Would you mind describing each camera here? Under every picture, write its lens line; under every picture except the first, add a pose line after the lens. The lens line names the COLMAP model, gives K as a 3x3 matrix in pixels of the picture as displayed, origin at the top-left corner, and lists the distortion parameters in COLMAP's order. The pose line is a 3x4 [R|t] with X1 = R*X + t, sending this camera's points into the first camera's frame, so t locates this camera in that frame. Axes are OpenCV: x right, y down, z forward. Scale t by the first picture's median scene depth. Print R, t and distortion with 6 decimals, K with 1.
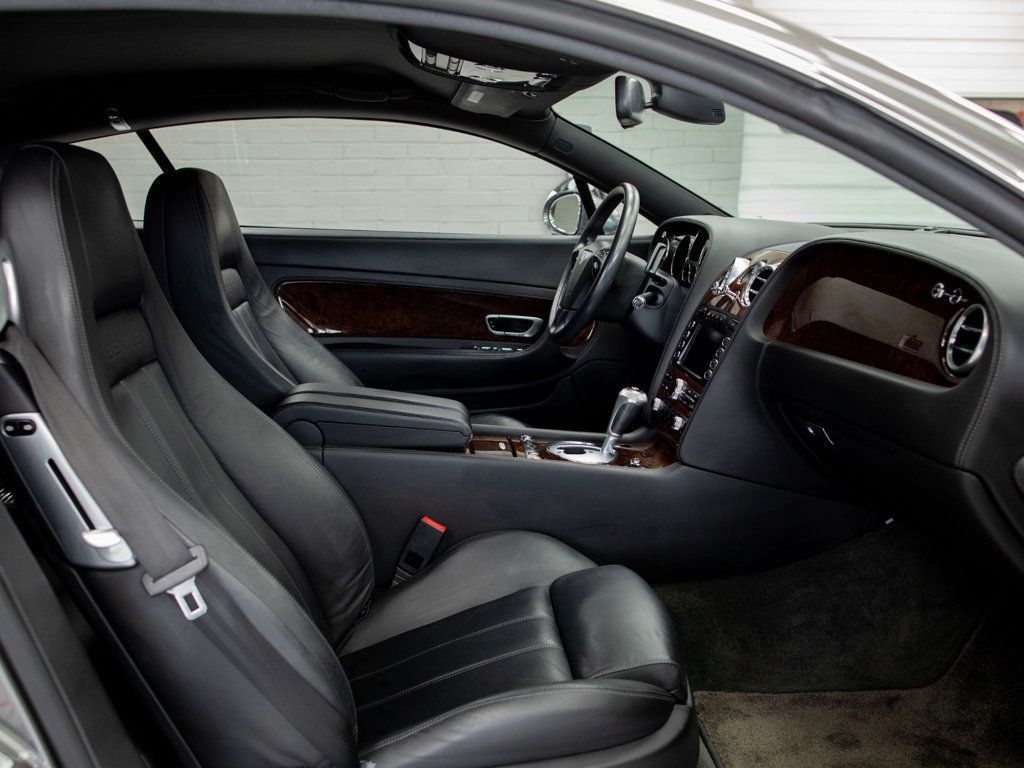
lens RADIAL K [[798.3, 0, 511.8], [0, 798.3, 353.6], [0, 0, 1]] dist [0.005230, 0.004015]
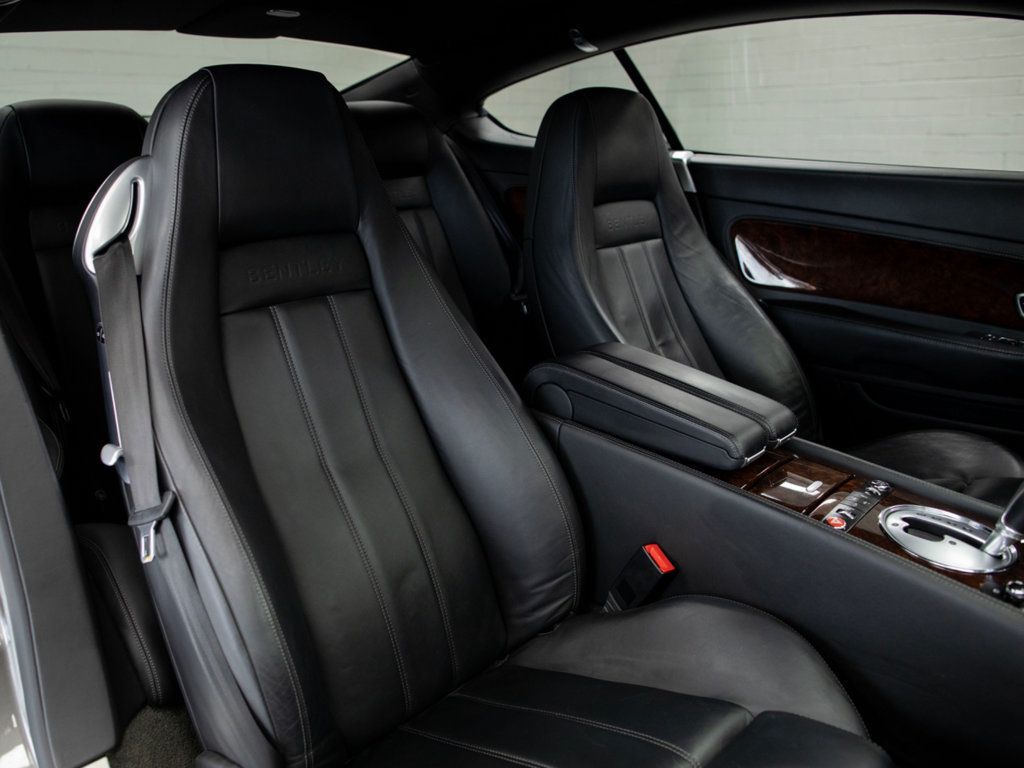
lens RADIAL K [[798.3, 0, 511.8], [0, 798.3, 353.6], [0, 0, 1]] dist [0.005230, 0.004015]
pose [[0.679520, 0.197857, -0.706474, 0.211467], [-0.137000, 0.980231, 0.142753, -0.044720], [0.720752, -0.000217, 0.693193, 0.265058]]
